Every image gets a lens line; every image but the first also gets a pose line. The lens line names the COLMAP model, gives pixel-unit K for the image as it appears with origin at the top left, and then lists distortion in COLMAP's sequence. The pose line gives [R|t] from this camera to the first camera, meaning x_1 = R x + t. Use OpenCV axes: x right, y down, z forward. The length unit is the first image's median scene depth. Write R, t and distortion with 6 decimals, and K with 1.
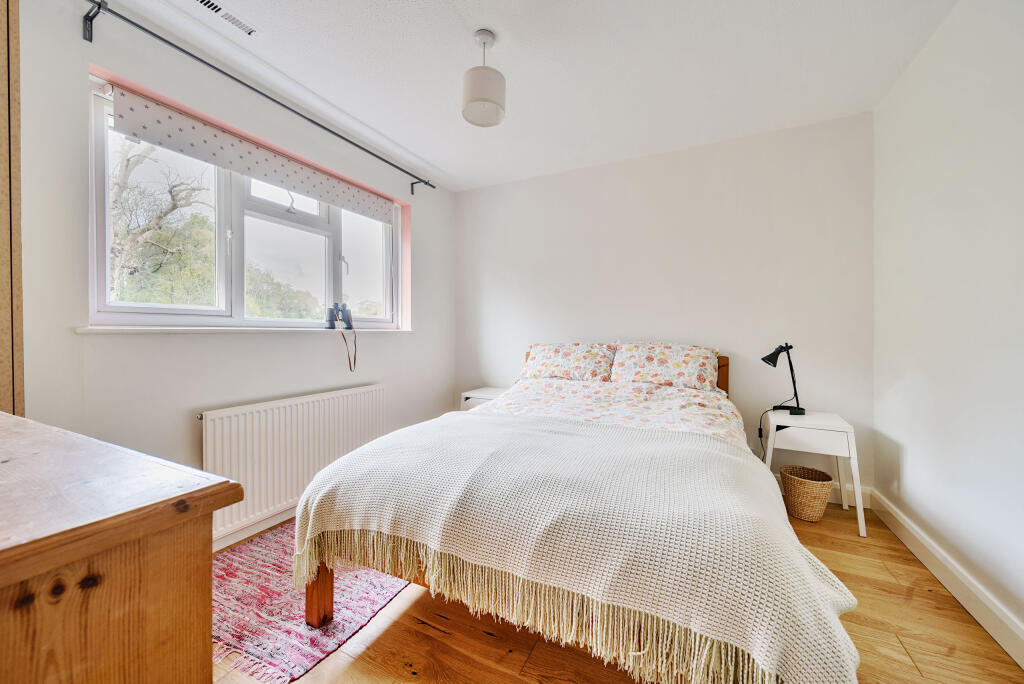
lens RADIAL K [[382.3, 0, 510.7], [0, 382.3, 338.6], [0, 0, 1]] dist [0.001009, 0.000007]
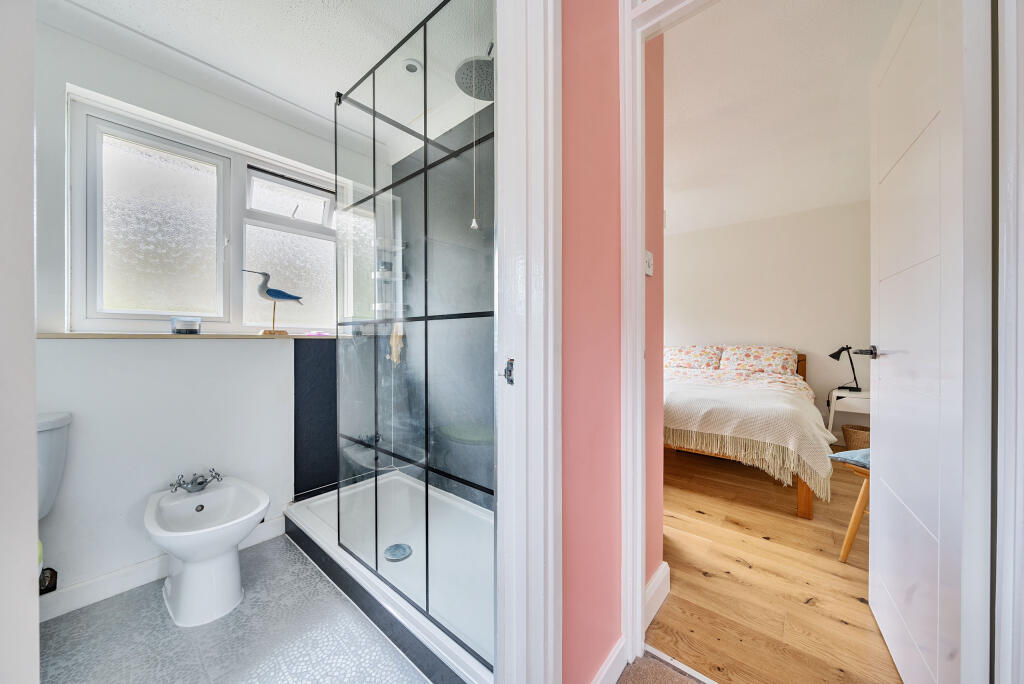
lens RADIAL K [[357.2, 0, 514.5], [0, 357.2, 342.4], [0, 0, 1]] dist [-0.001605, -0.000067]
pose [[0.974854, 0.000631, -0.222844, -0.258012], [-0.001883, 0.999984, -0.005406, 0.010241], [0.222837, 0.005690, 0.974839, -0.680745]]
